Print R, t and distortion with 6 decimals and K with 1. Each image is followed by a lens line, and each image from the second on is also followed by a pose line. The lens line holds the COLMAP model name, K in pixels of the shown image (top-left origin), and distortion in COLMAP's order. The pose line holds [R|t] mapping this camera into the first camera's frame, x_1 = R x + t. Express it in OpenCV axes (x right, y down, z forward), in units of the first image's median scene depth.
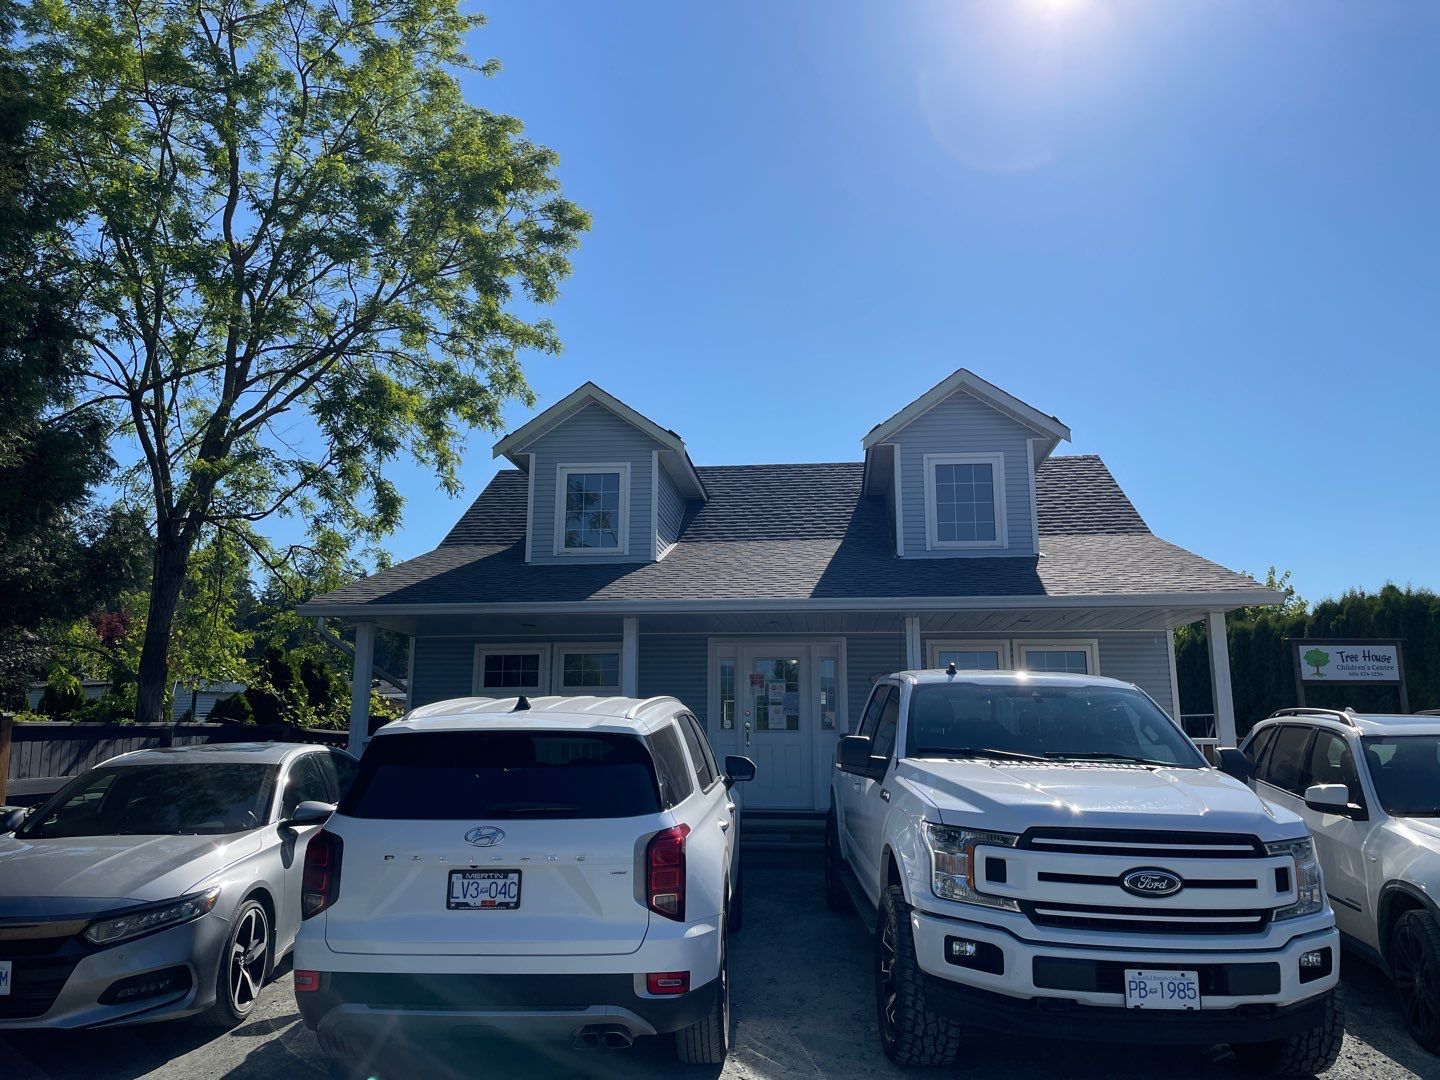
lens RADIAL K [[1088.3, 0, 714.7], [0, 1088.3, 538.4], [0, 0, 1]] dist [0.005092, 0.001401]
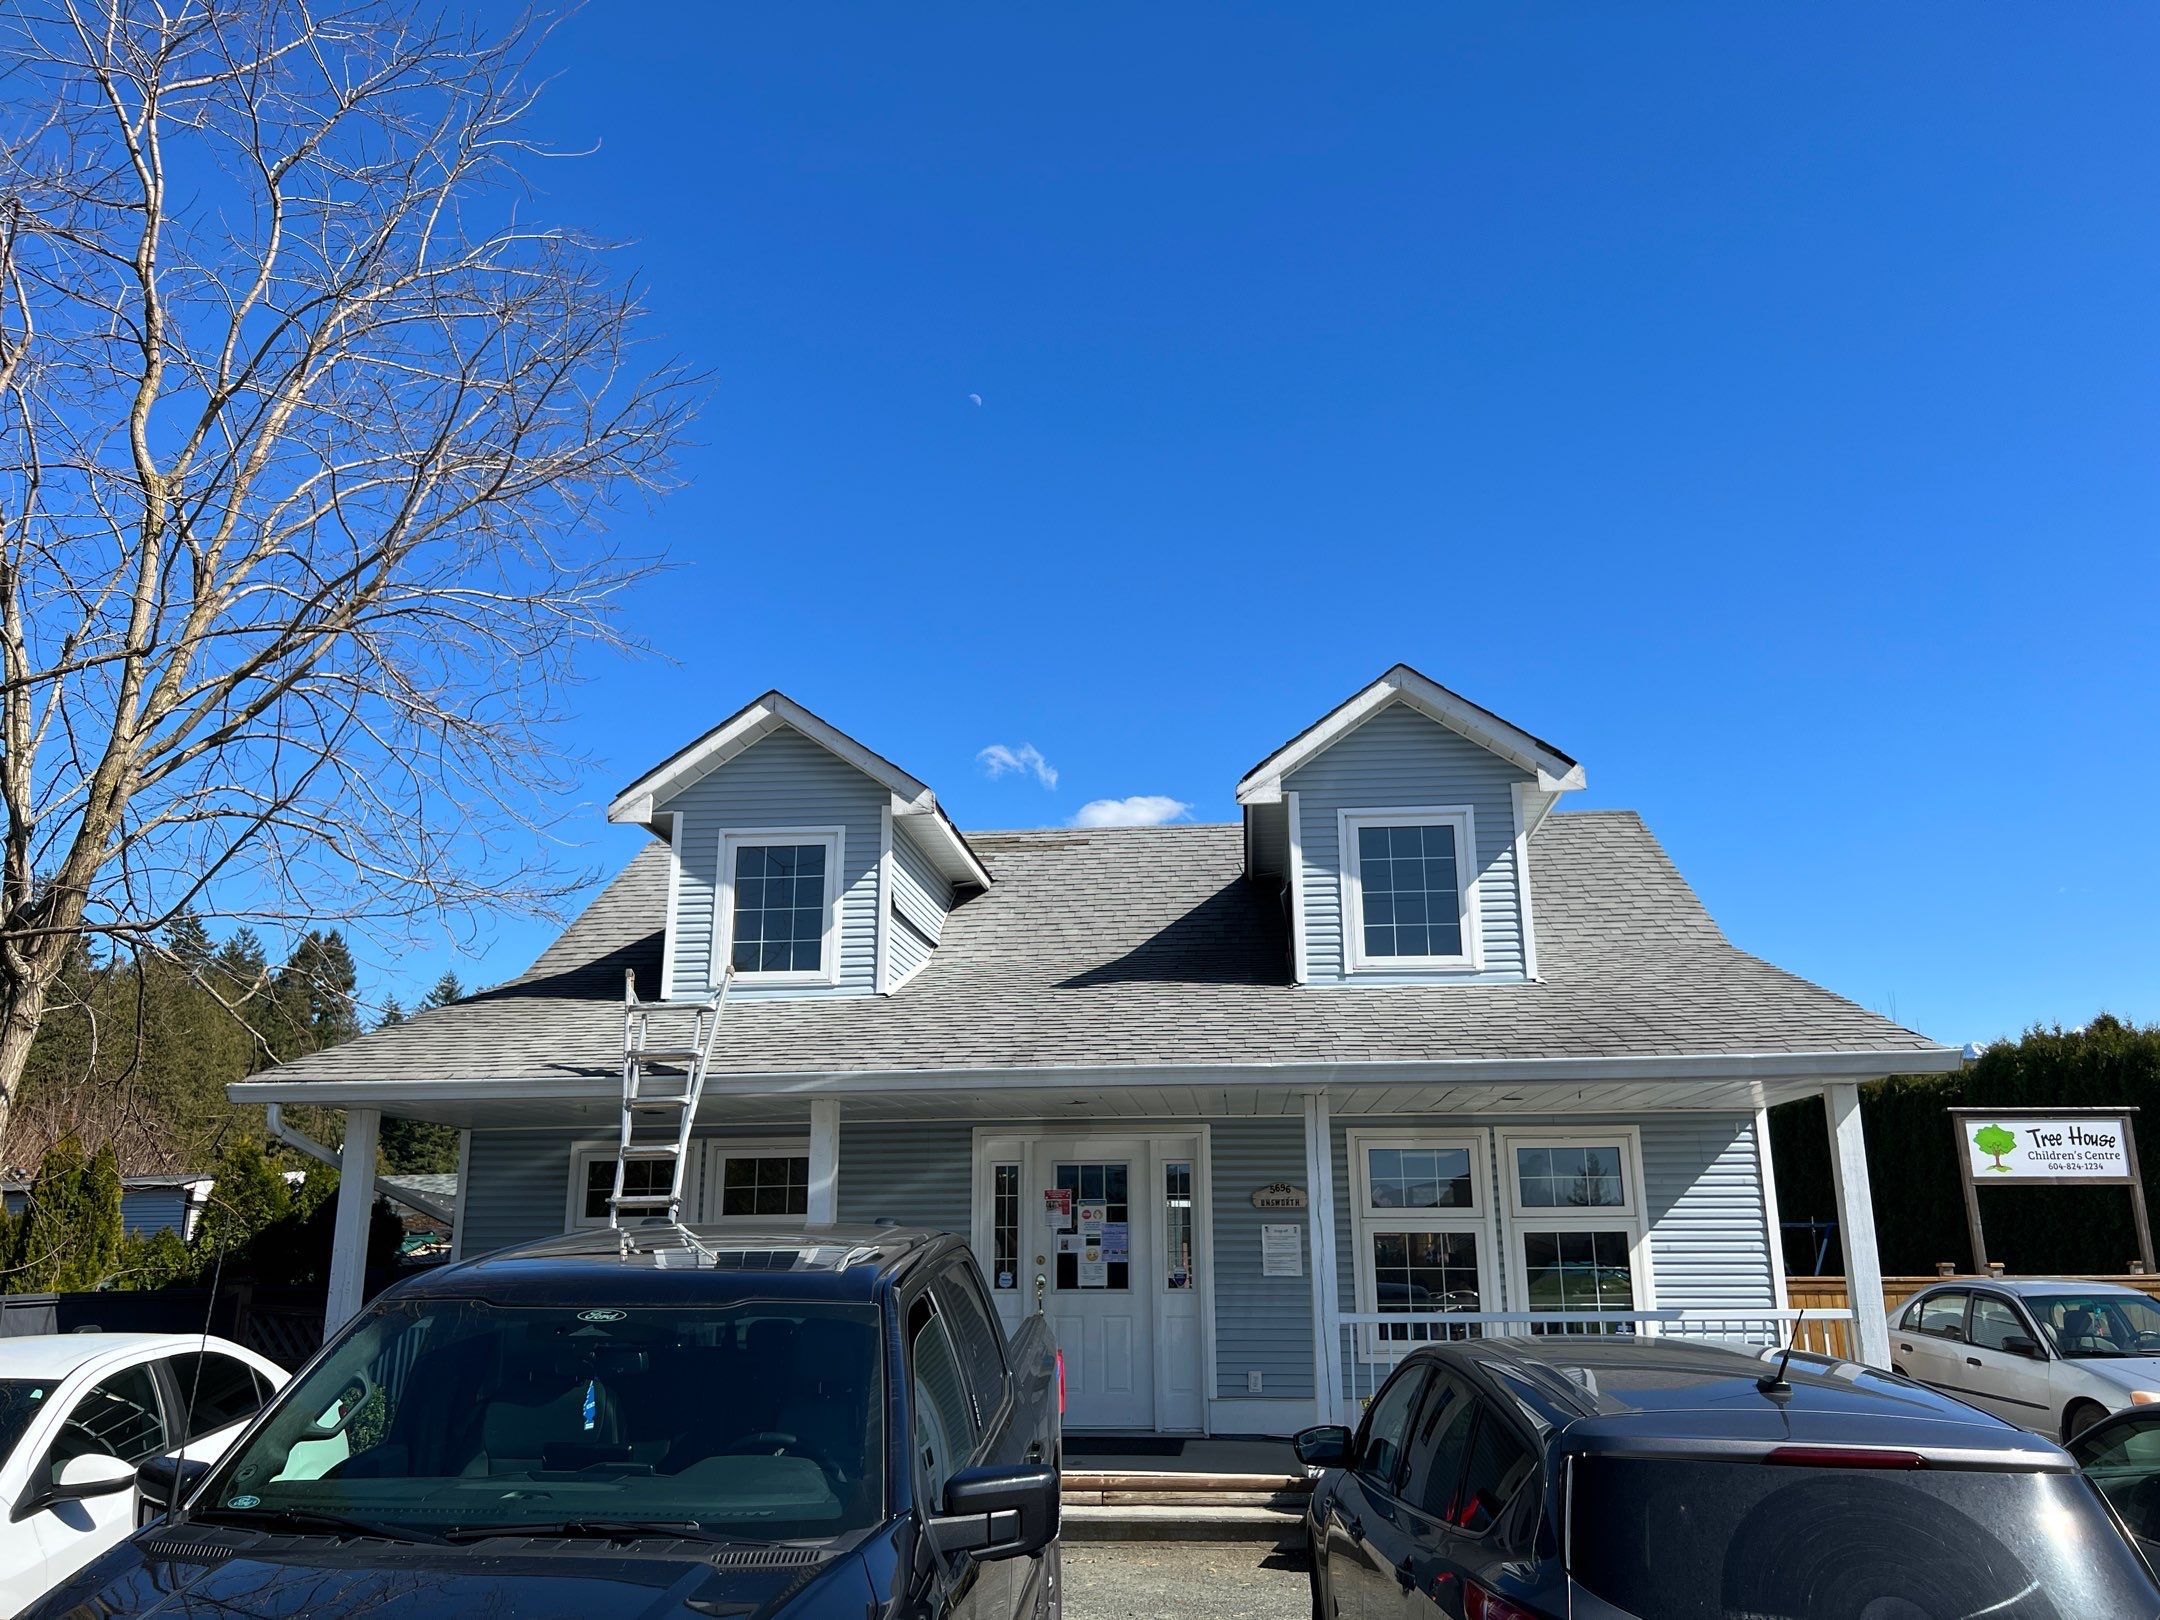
lens RADIAL K [[1632.5, 0, 1079.9], [0, 1632.5, 805.5], [0, 0, 1]] dist [0.005092, 0.001401]
pose [[0.999828, -0.005027, 0.017867, 0.031297], [0.006449, 0.996738, -0.080449, -0.007976], [-0.017404, 0.080550, 0.996599, 0.100141]]
